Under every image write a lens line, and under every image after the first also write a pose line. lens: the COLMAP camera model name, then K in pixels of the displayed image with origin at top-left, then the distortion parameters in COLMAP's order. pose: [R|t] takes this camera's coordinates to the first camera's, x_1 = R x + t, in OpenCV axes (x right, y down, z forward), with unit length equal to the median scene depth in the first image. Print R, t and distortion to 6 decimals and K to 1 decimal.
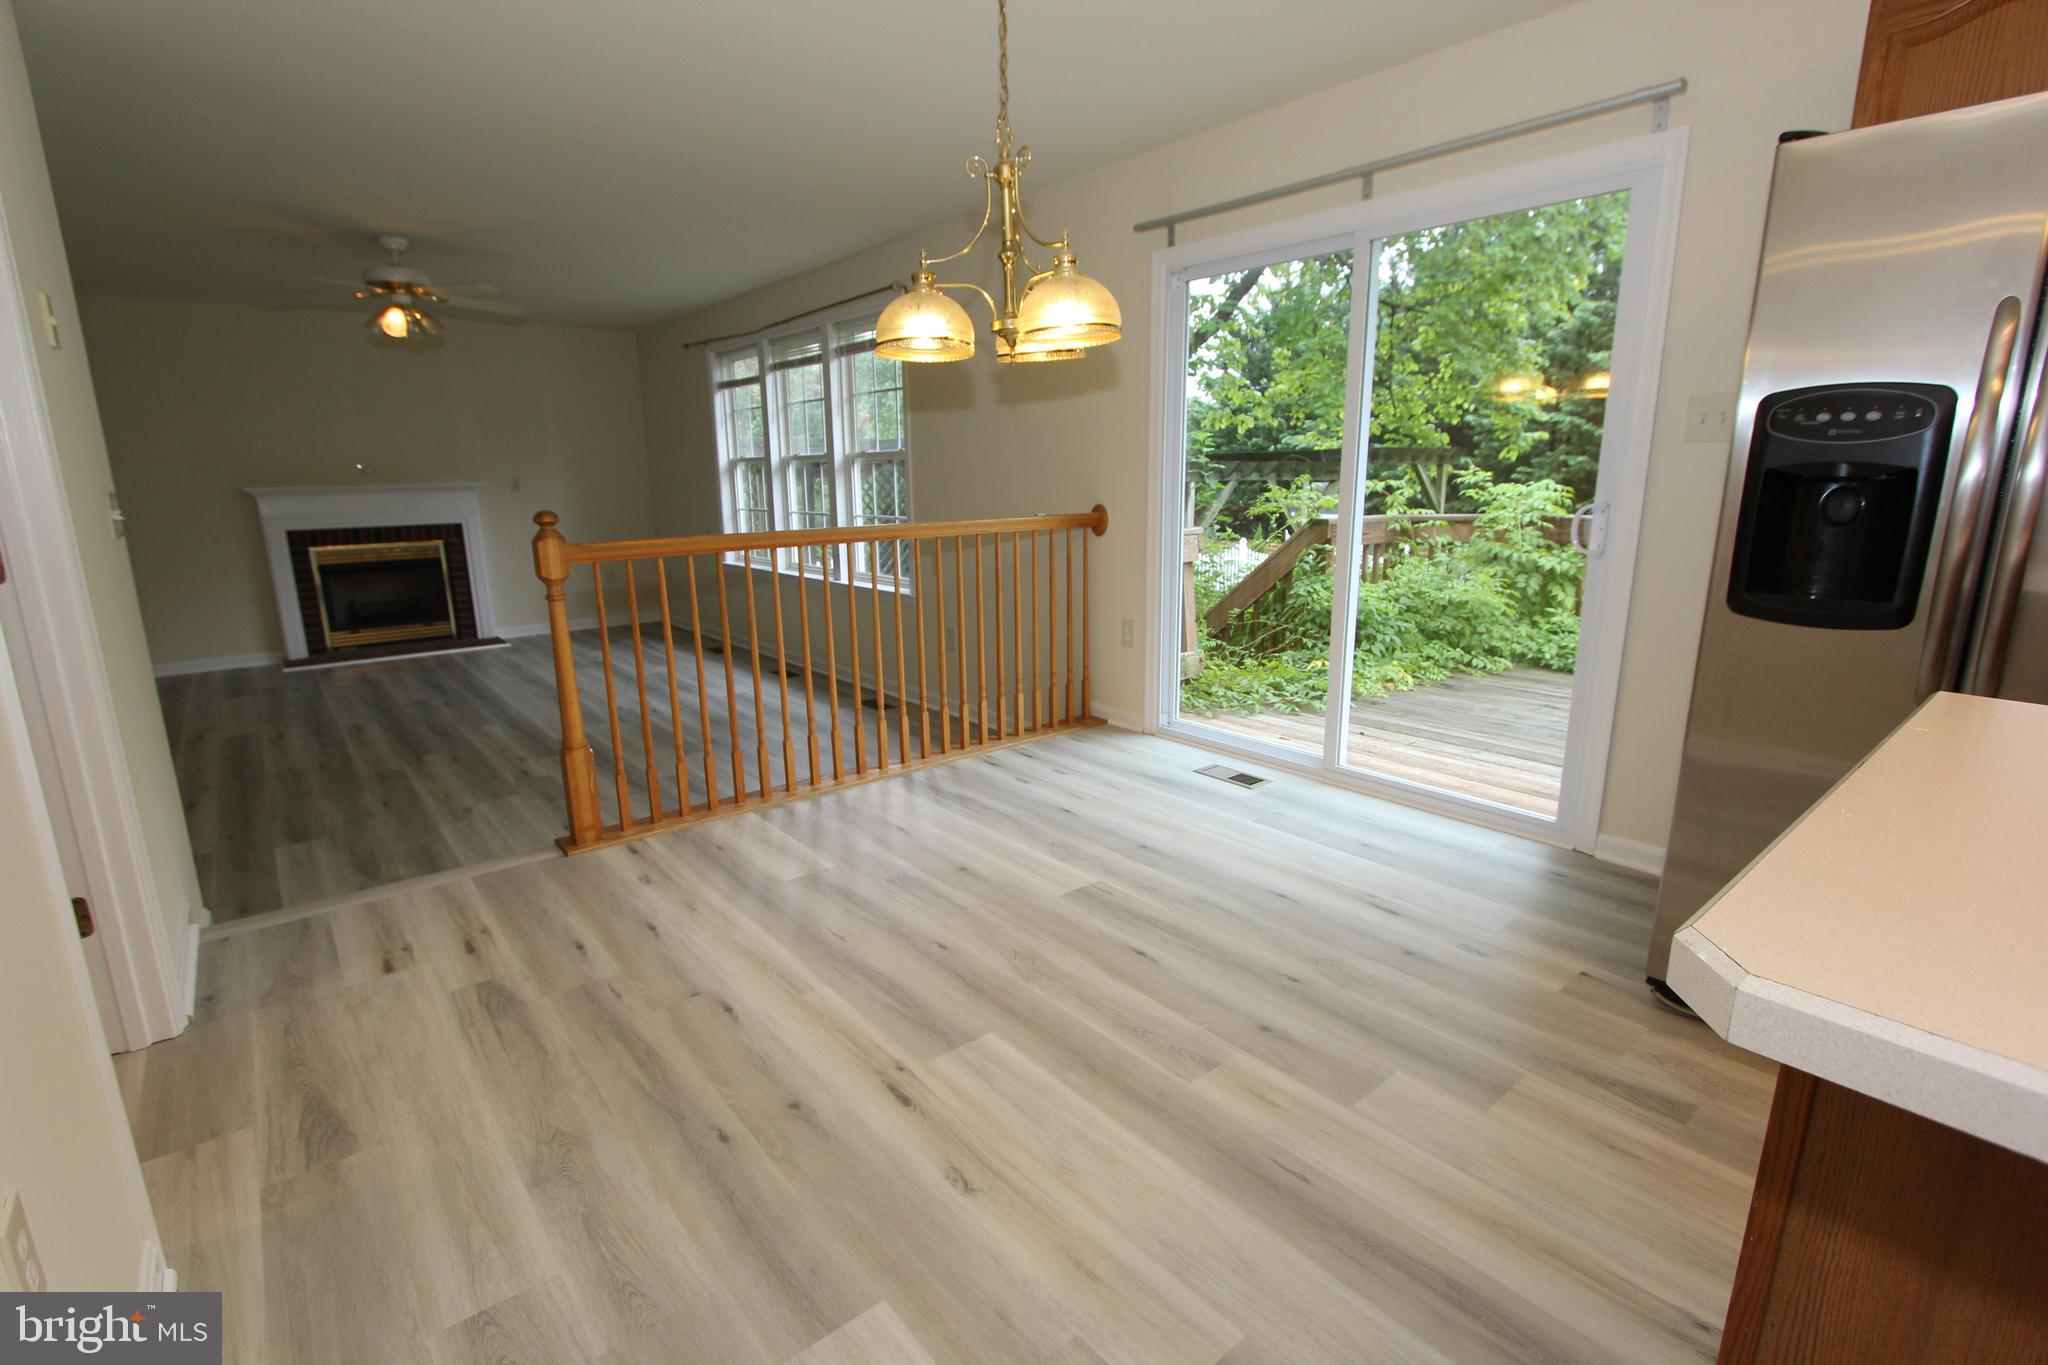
lens RADIAL K [[950.4, 0, 1013.1], [0, 950.4, 683.0], [0, 0, 1]] dist [-0.020408, 0.003426]
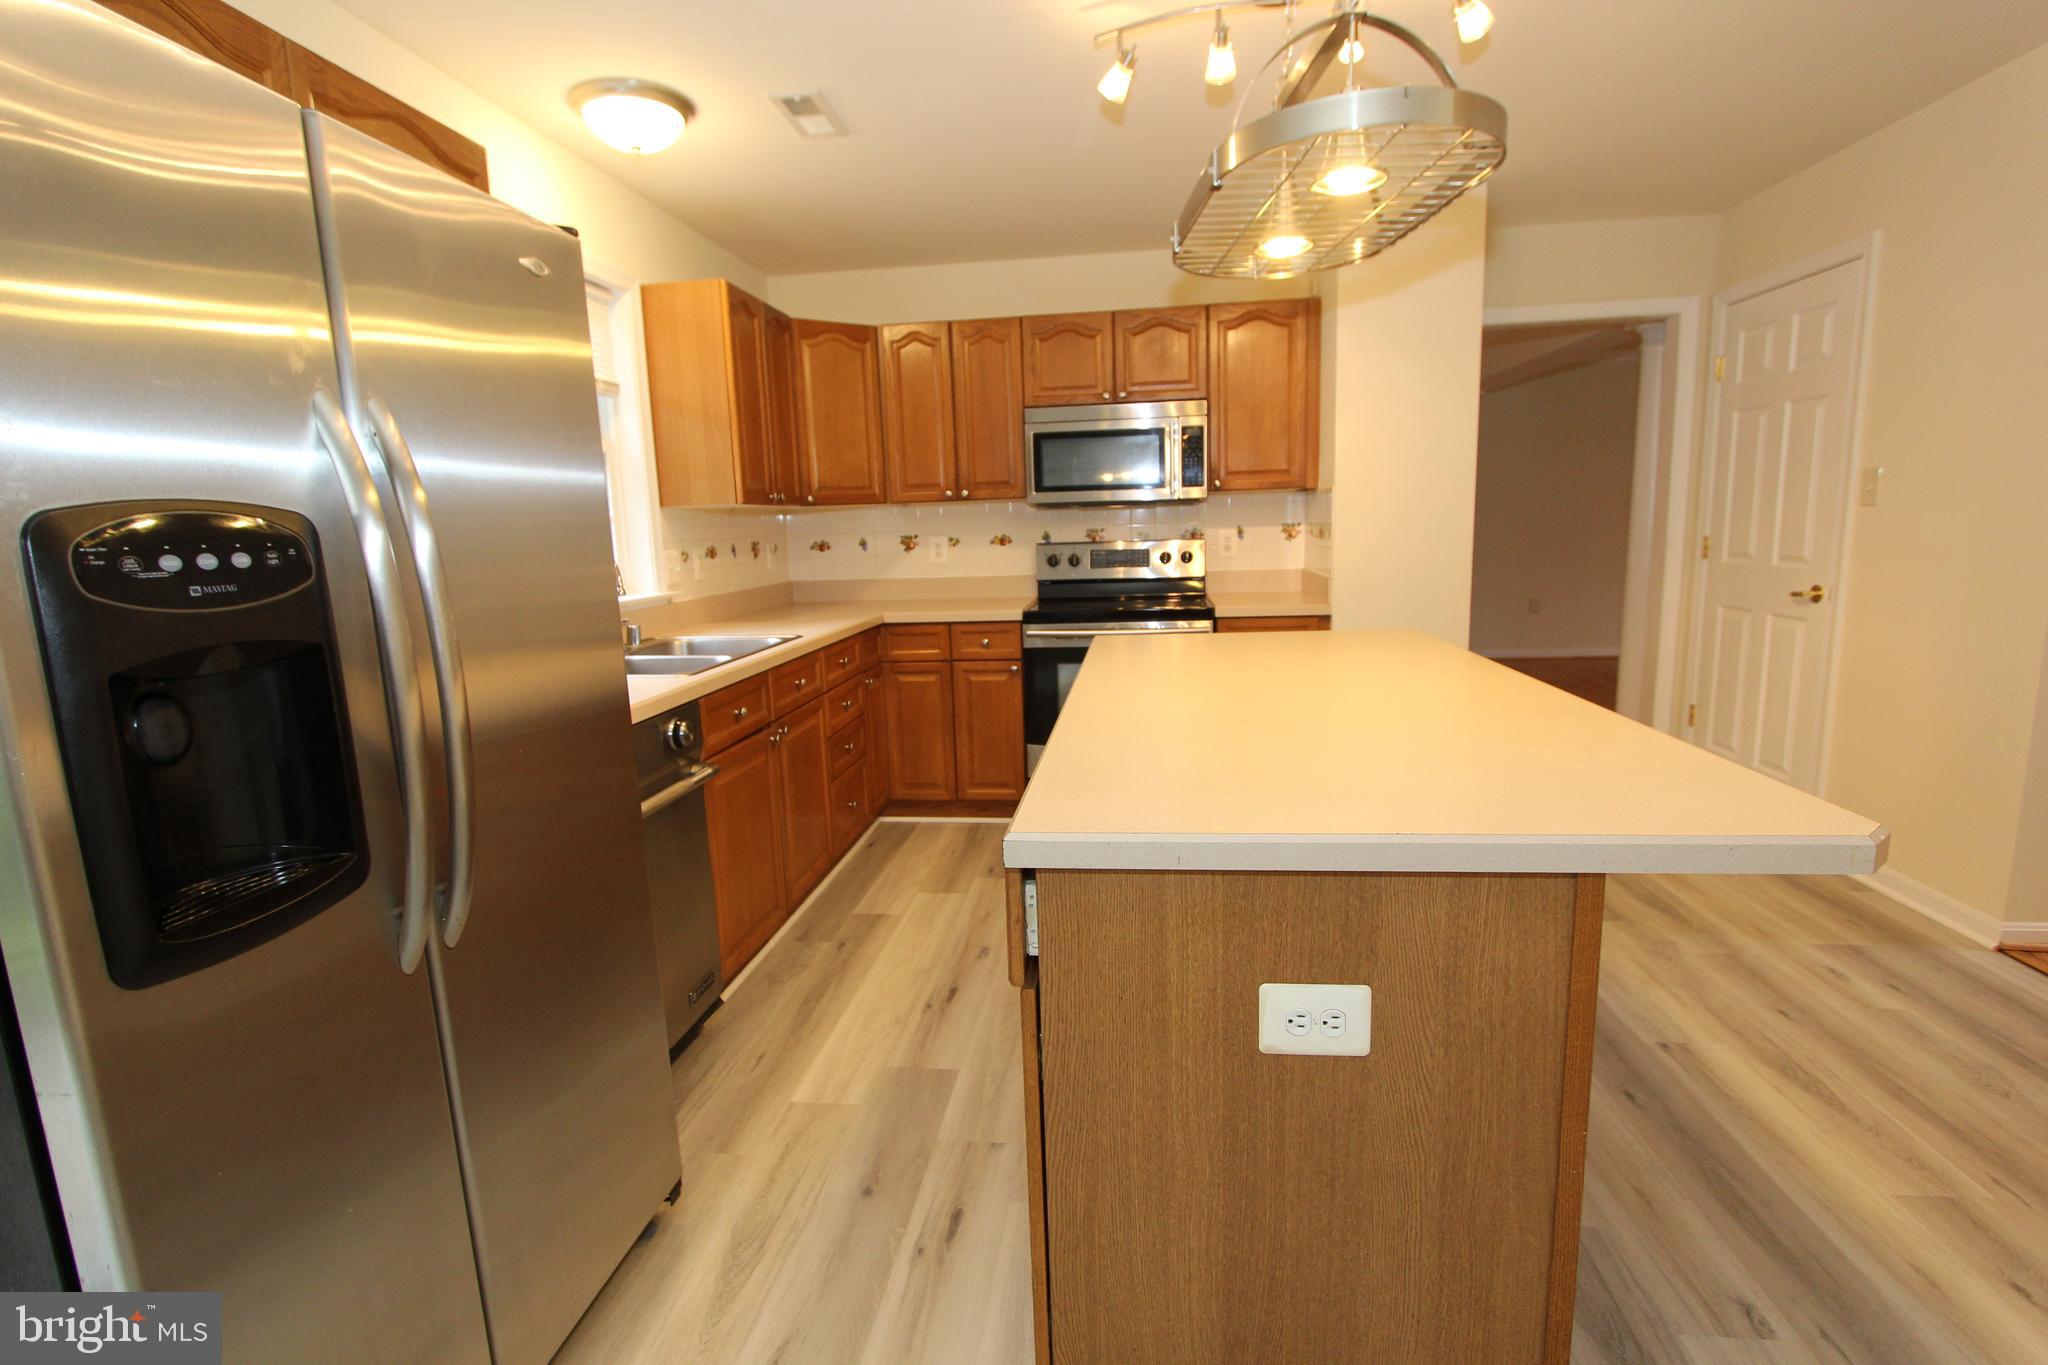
lens RADIAL K [[950.4, 0, 1020.4], [0, 950.4, 679.5], [0, 0, 1]] dist [-0.020408, 0.003426]
pose [[-0.686828, -0.081603, 0.722224, 0.076320], [0.204794, 0.931688, 0.300028, -0.116452], [-0.697371, 0.353975, -0.623198, 0.418465]]
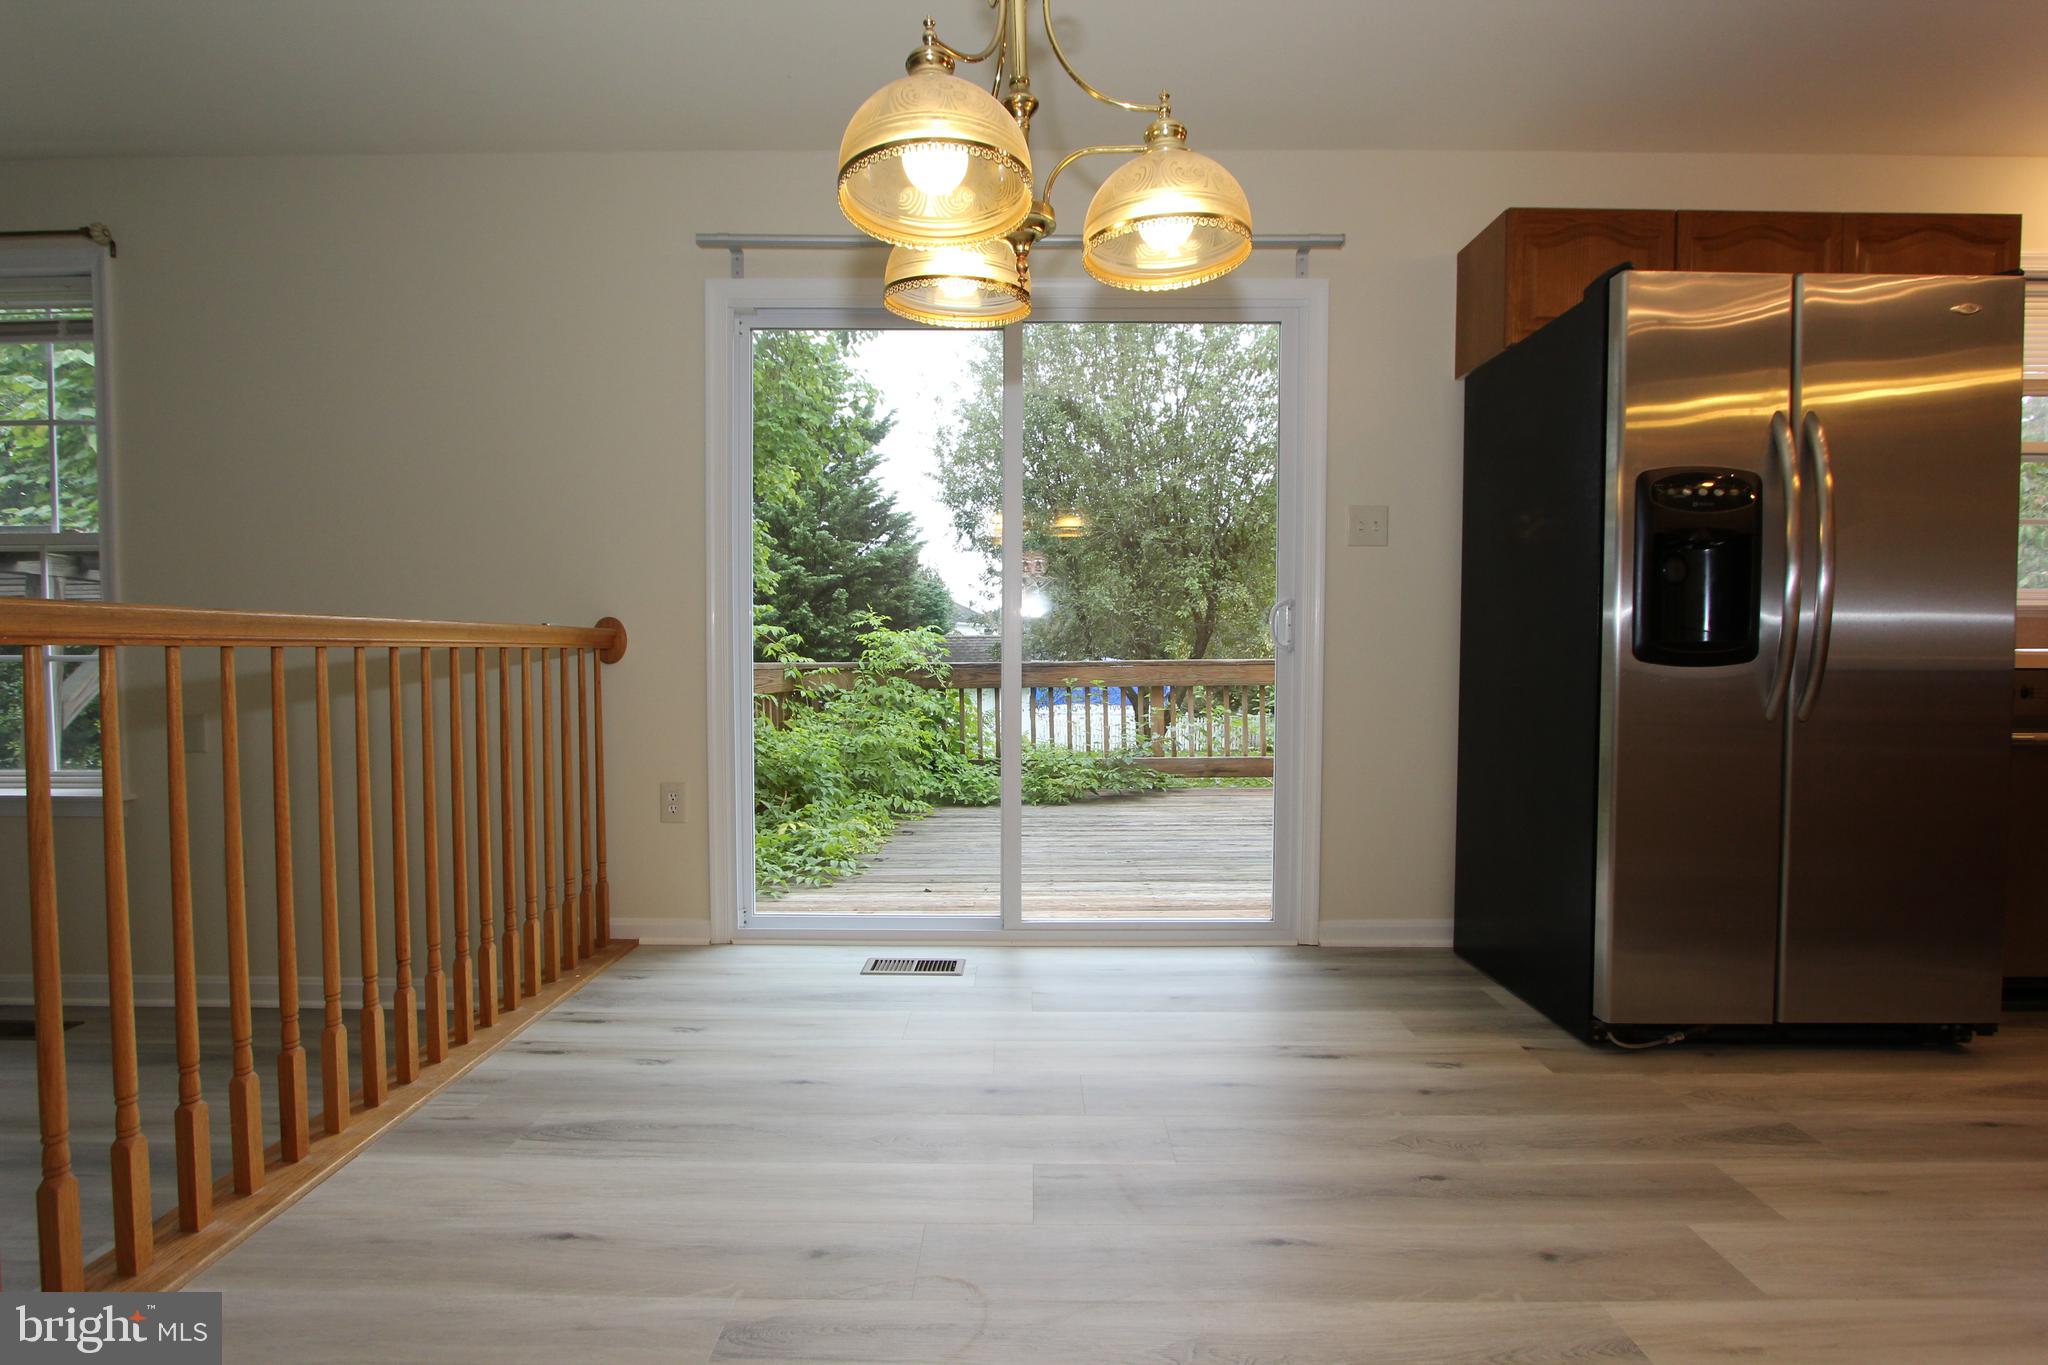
lens RADIAL K [[950.4, 0, 1023.0], [0, 950.4, 684.8], [0, 0, 1]] dist [-0.020408, 0.003426]
pose [[0.635610, -0.012570, 0.771908, -0.254248], [0.161664, 0.979866, -0.117162, -0.015035], [-0.754894, 0.199259, 0.624845, 0.385899]]
